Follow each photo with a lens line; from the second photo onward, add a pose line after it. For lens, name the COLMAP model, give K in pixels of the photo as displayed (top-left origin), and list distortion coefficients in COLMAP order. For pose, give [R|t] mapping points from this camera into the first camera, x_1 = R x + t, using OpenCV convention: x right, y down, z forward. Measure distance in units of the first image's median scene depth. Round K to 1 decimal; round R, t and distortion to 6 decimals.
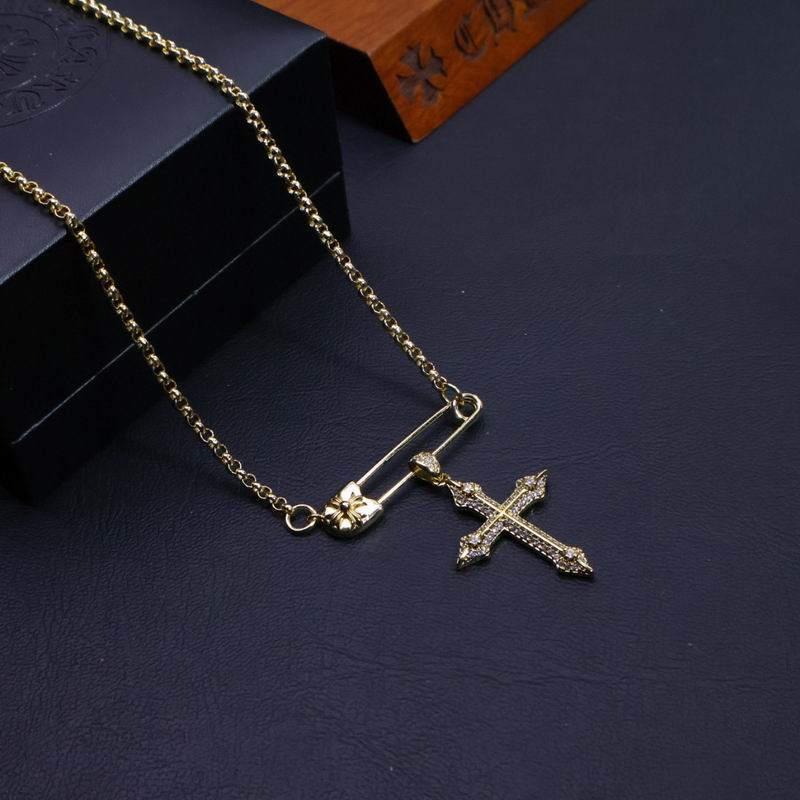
lens RADIAL K [[1667.0, 0, 399.1], [0, 1667.0, 397.6], [0, 0, 1]] dist [0.007347, 0.000000]
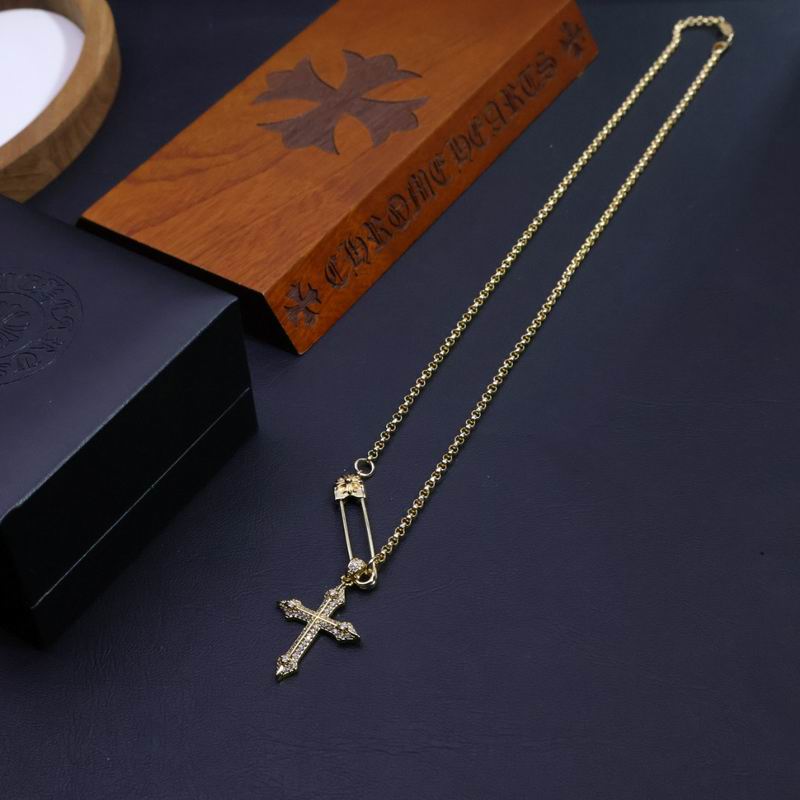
lens RADIAL K [[1667.0, 0, 397.9], [0, 1667.0, 404.5], [0, 0, 1]] dist [0.007347, 0.000000]
pose [[0.994729, -0.057011, 0.085231, -0.035416], [0.060455, 0.997433, -0.038386, -0.068766], [-0.082823, 0.043337, 0.995622, -0.413081]]
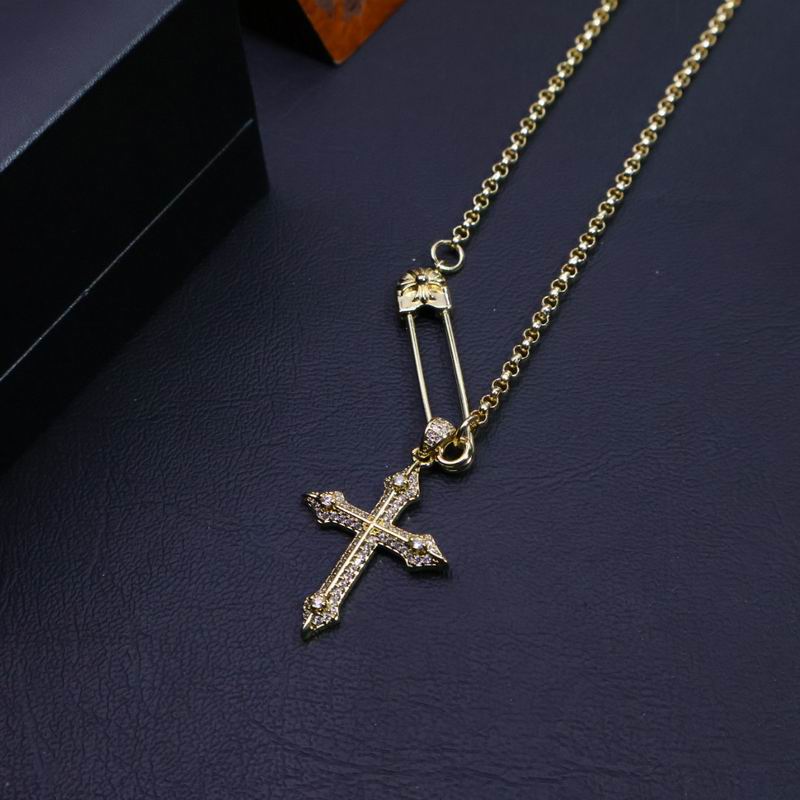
lens RADIAL K [[1667.0, 0, 403.4], [0, 1667.0, 396.8], [0, 0, 1]] dist [0.007347, 0.000000]
pose [[0.995678, -0.065542, 0.065803, -0.027816], [0.057525, 0.991453, 0.117098, -0.103075], [-0.072915, -0.112806, 0.990938, 0.202508]]
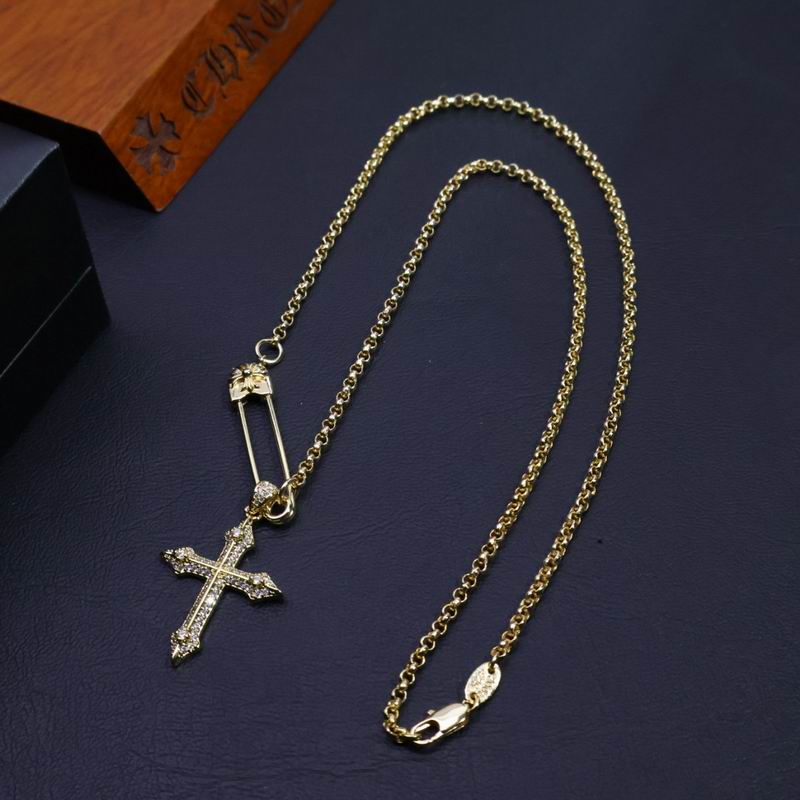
lens RADIAL K [[1667.0, 0, 408.6], [0, 1667.0, 393.9], [0, 0, 1]] dist [0.007347, 0.000000]
pose [[0.977172, -0.151539, 0.148897, -0.011529], [0.141345, 0.986971, 0.076870, -0.122746], [-0.158606, -0.054069, 0.985860, -0.007315]]
